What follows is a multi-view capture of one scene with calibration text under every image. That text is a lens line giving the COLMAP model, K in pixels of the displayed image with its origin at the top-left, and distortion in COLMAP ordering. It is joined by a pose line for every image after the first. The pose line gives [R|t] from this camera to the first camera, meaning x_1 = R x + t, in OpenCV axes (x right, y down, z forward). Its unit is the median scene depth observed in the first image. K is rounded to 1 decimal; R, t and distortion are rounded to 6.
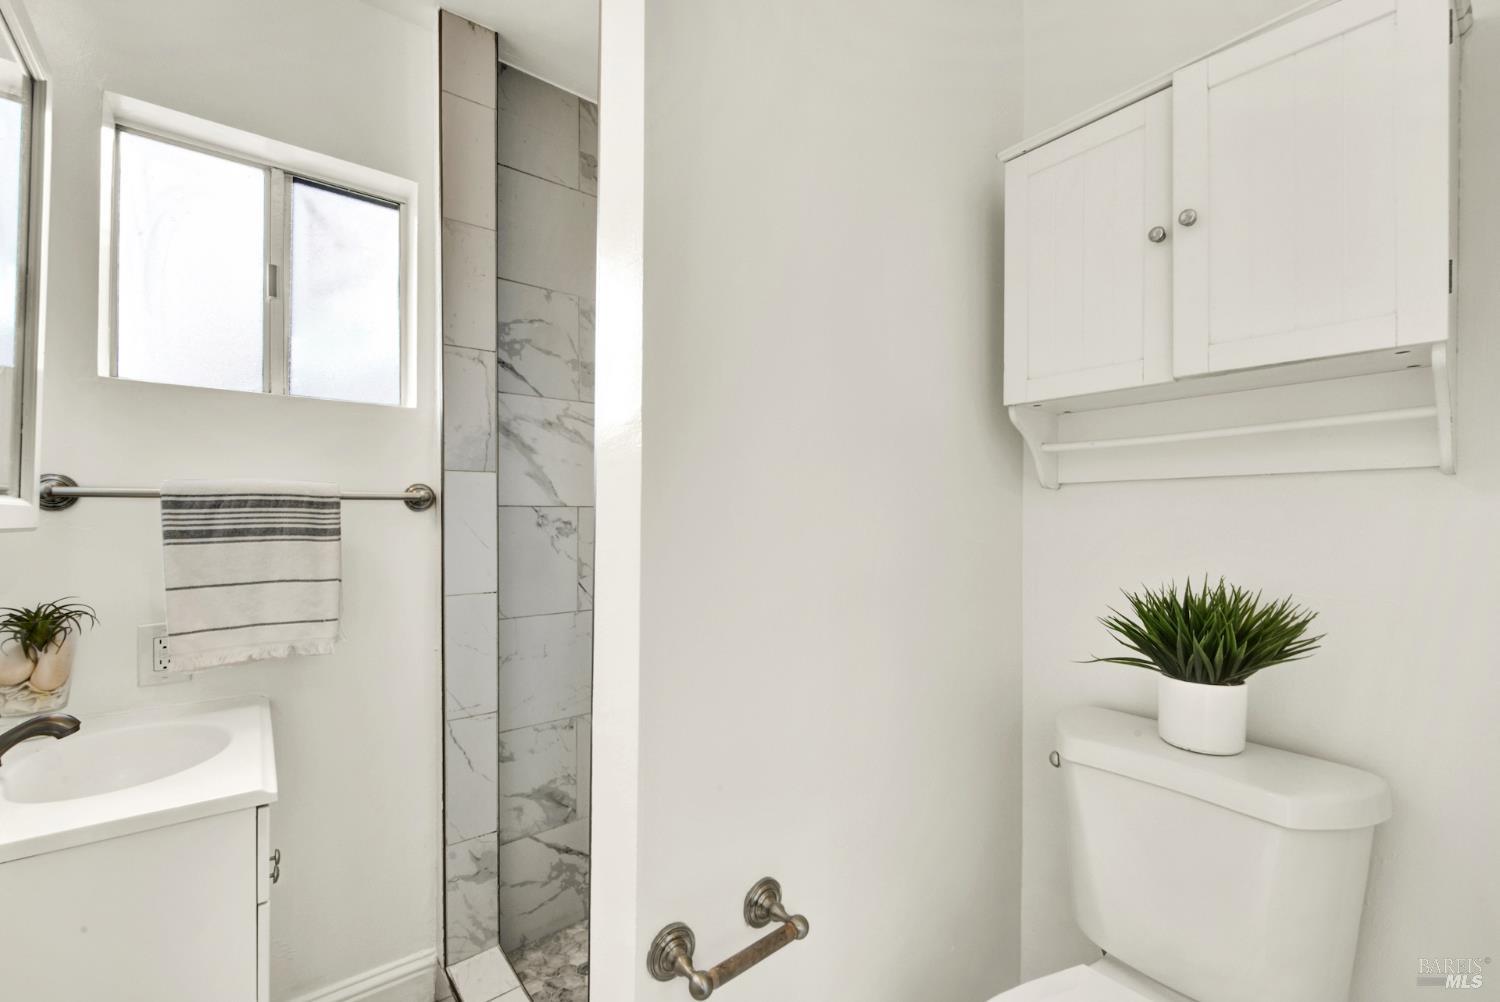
lens RADIAL K [[613.6, 0, 751.9], [0, 613.6, 501.5], [0, 0, 1]] dist [0.005991, -0.004223]
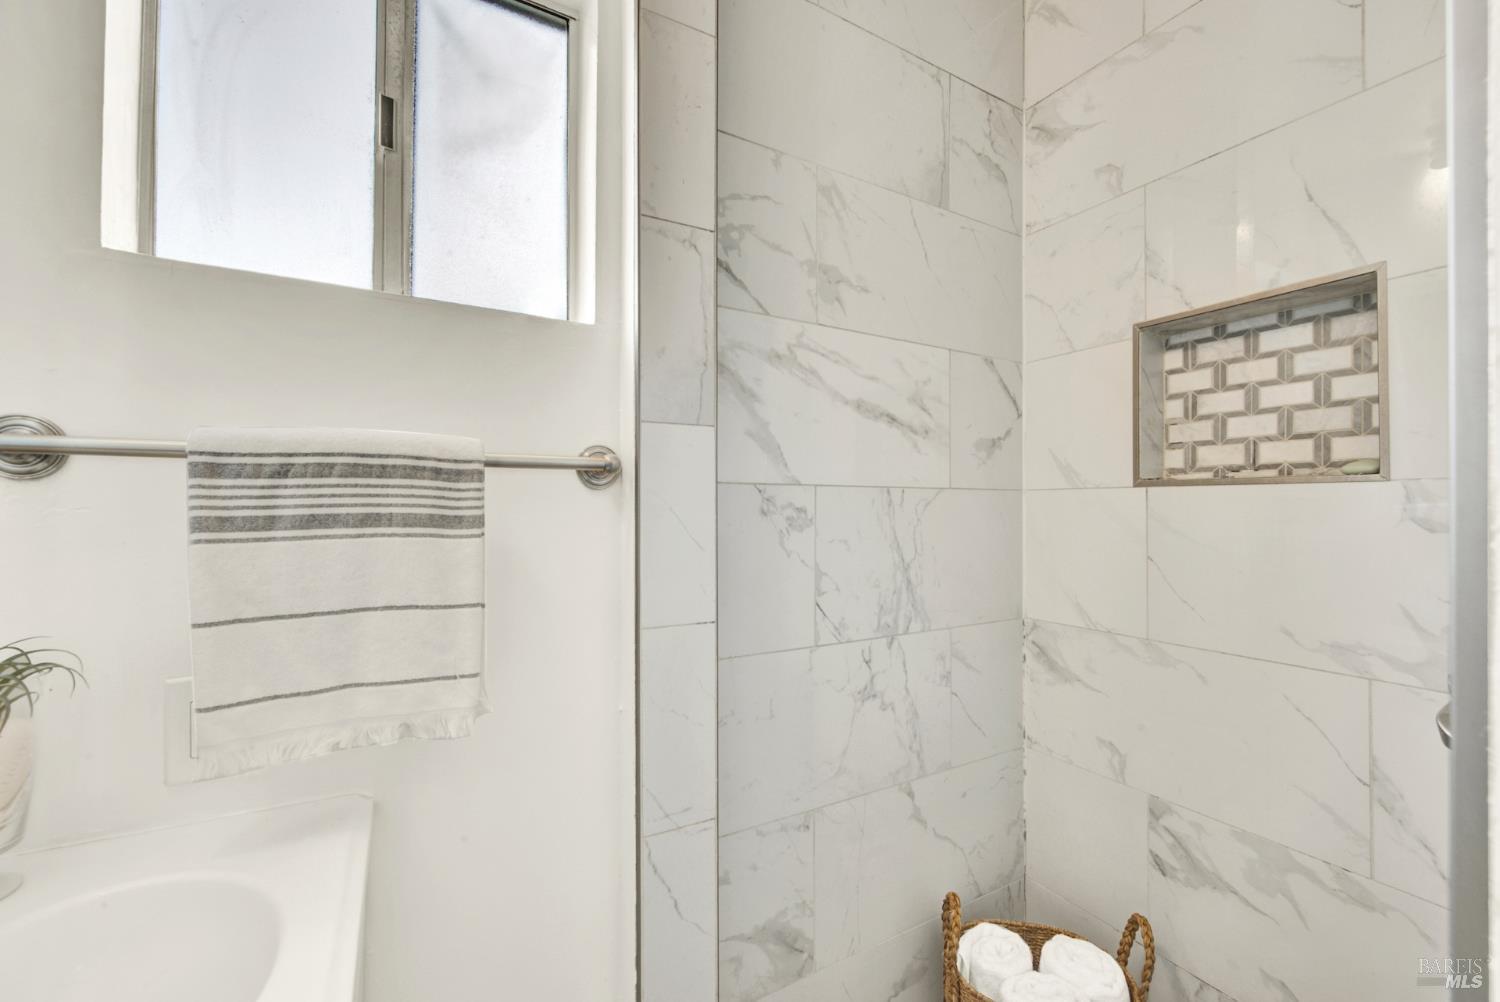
lens RADIAL K [[613.6, 0, 759.8], [0, 613.6, 490.8], [0, 0, 1]] dist [0.005991, -0.004223]
pose [[0.987759, 0.011204, -0.155583, -0.292965], [-0.010034, 0.999915, 0.008298, 0.011538], [0.155663, -0.006635, 0.987788, 0.424695]]
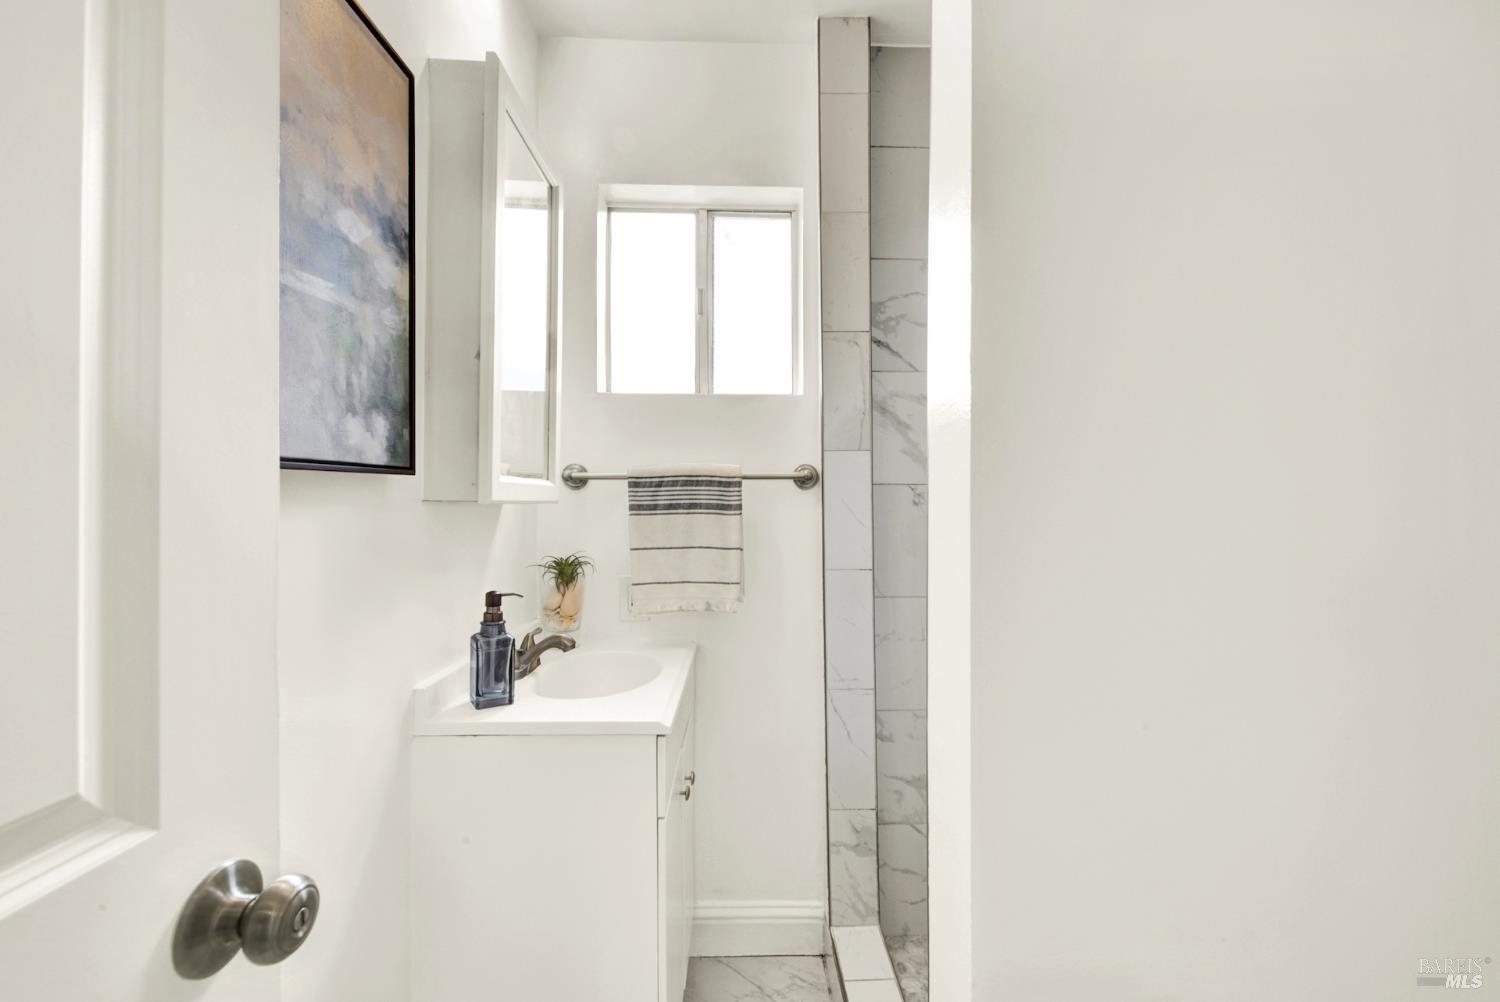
lens RADIAL K [[613.6, 0, 765.1], [0, 613.6, 478.6], [0, 0, 1]] dist [0.005991, -0.004223]
pose [[0.802141, -0.014422, -0.596961, 0.047601], [0.010948, 0.999895, -0.009446, 0.006422], [0.597035, 0.001041, 0.802215, 0.095256]]
